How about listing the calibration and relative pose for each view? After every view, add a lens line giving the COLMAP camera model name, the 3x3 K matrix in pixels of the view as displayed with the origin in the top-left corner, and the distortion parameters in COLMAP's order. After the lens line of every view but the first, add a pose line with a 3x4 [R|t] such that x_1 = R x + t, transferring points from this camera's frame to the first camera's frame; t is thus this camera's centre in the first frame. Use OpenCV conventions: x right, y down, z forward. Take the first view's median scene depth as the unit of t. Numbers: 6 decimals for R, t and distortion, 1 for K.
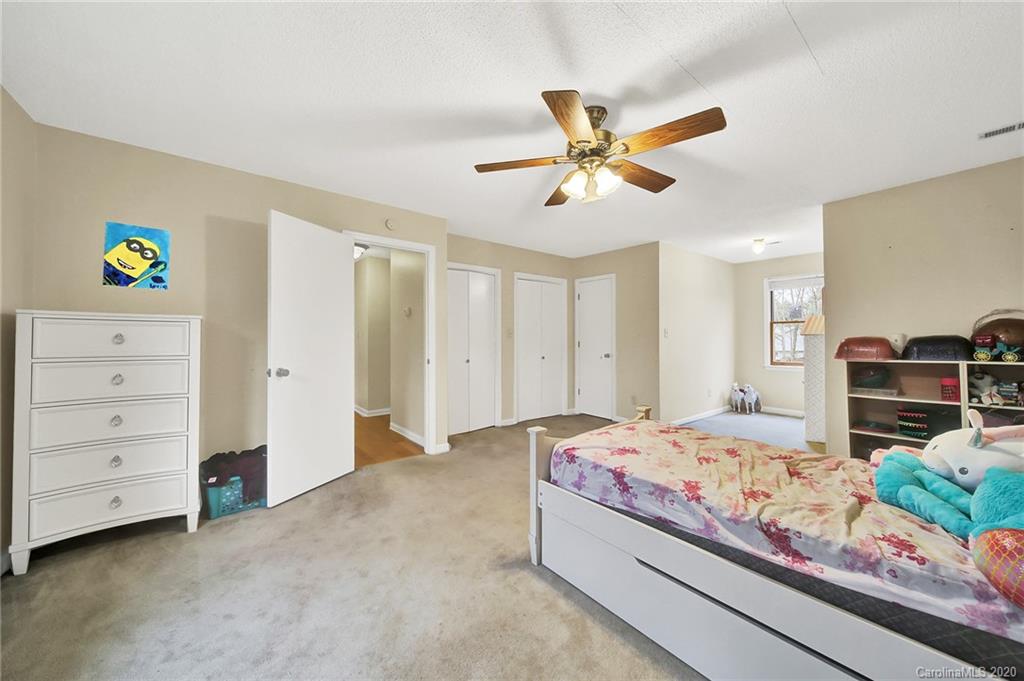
lens RADIAL K [[370.0, 0, 514.8], [0, 370.0, 340.3], [0, 0, 1]] dist [-0.000806, -0.000528]
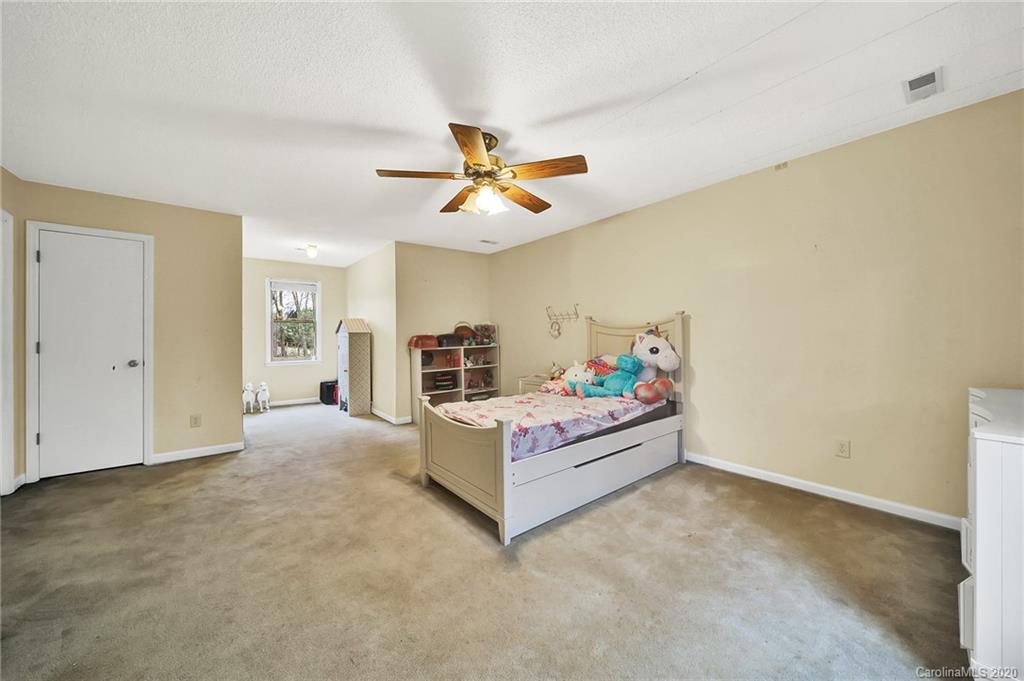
lens RADIAL K [[370.0, 0, 509.4], [0, 370.0, 335.4], [0, 0, 1]] dist [-0.000806, -0.000528]
pose [[-0.008012, 0.000385, 0.999968, -0.993727], [0.007185, 0.999974, -0.000328, -0.001870], [-0.999942, 0.007182, -0.008015, 0.972335]]
